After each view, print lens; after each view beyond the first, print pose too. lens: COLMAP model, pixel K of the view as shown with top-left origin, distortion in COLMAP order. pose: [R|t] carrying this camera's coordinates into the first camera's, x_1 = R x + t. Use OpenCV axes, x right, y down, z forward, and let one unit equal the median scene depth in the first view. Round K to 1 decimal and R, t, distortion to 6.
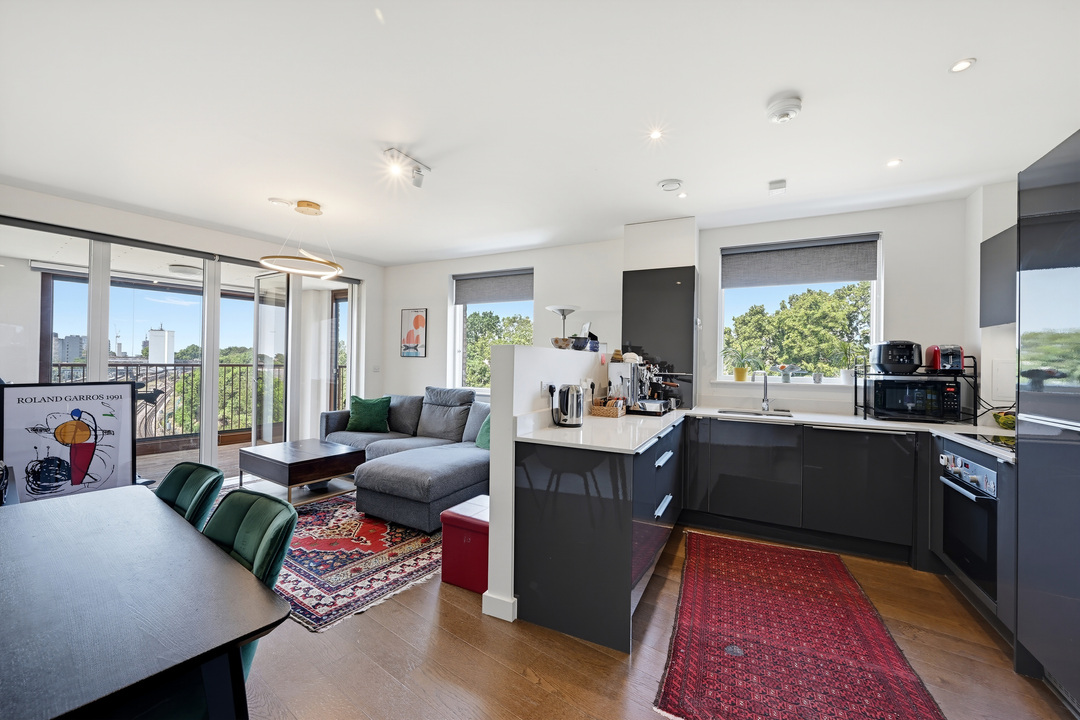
lens RADIAL K [[429.5, 0, 543.2], [0, 429.5, 363.5], [0, 0, 1]] dist [0.001713, 0.000292]
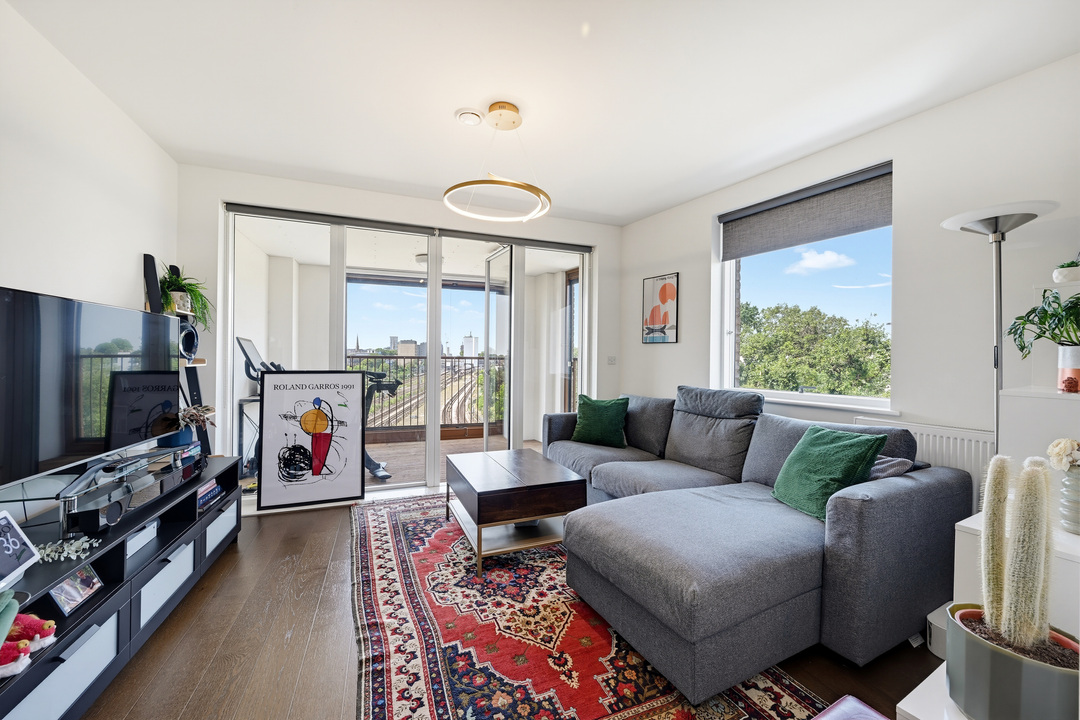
lens RADIAL K [[429.5, 0, 536.2], [0, 429.5, 358.1], [0, 0, 1]] dist [0.001713, 0.000292]
pose [[0.839769, -0.005014, -0.542921, -0.141198], [0.000077, 0.999958, -0.009114, 0.026036], [0.542944, 0.007612, 0.839735, 0.471598]]
